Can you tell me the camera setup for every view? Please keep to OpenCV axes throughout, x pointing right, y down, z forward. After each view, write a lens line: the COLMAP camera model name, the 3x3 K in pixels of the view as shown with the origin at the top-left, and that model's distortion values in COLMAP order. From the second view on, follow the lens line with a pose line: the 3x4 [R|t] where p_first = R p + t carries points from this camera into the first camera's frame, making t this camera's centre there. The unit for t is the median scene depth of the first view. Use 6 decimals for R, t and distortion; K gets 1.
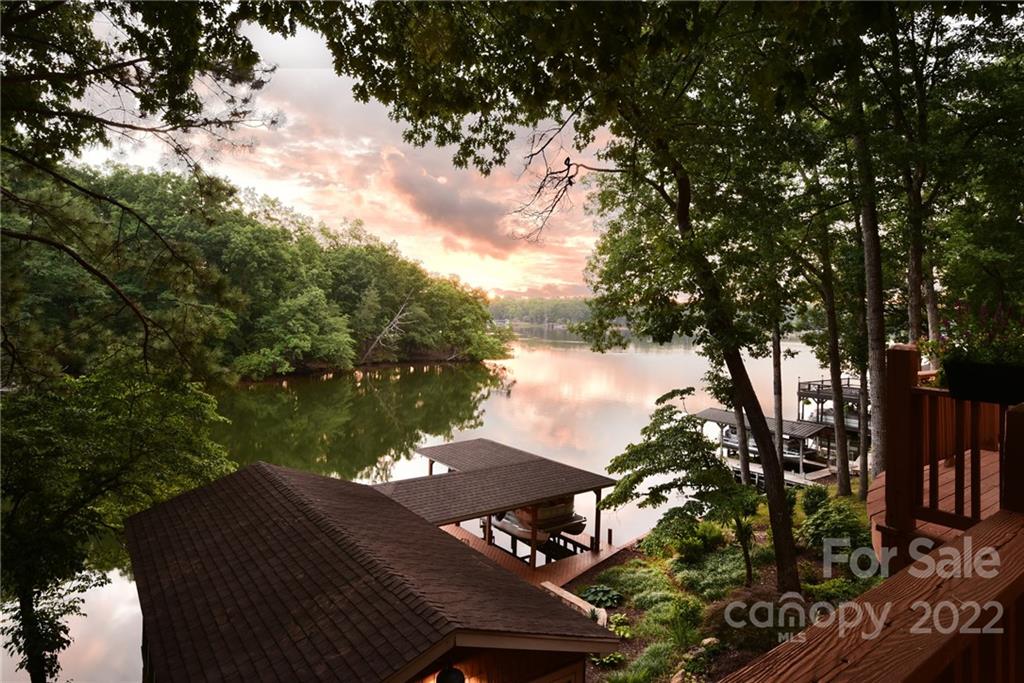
lens RADIAL K [[578.6, 0, 519.3], [0, 578.6, 301.4], [0, 0, 1]] dist [0.001326, -0.001457]
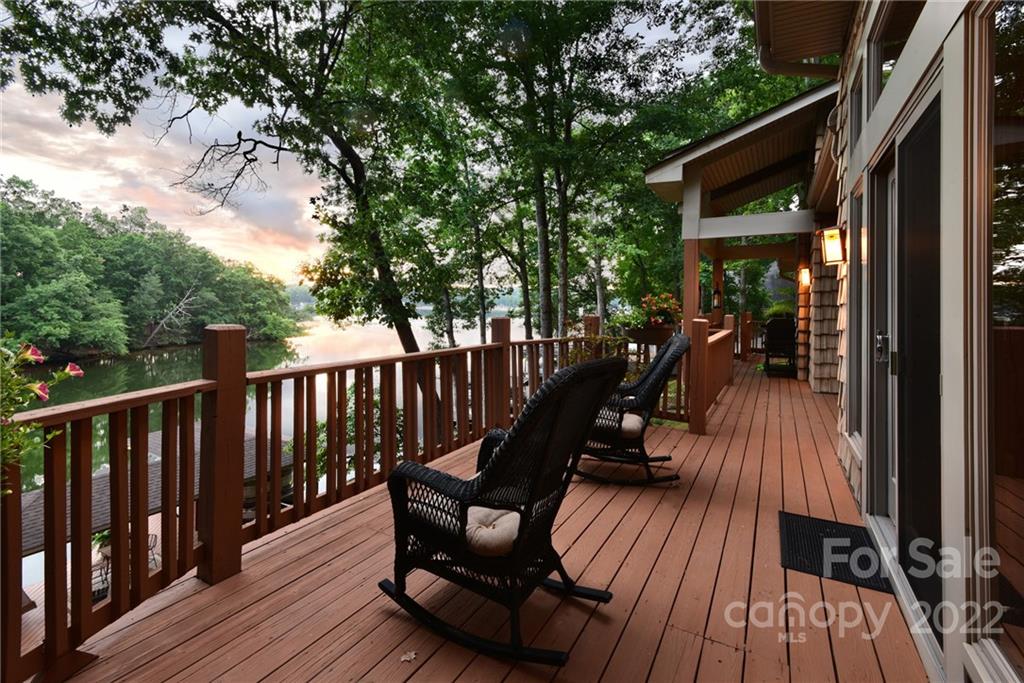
lens RADIAL K [[453.1, 0, 499.3], [0, 453.1, 294.3], [0, 0, 1]] dist [0.001669, -0.004152]
pose [[0.935660, -0.012265, 0.352689, 0.140464], [0.006182, 0.999812, 0.018370, 0.006954], [-0.352848, -0.015008, 0.935560, 0.088776]]
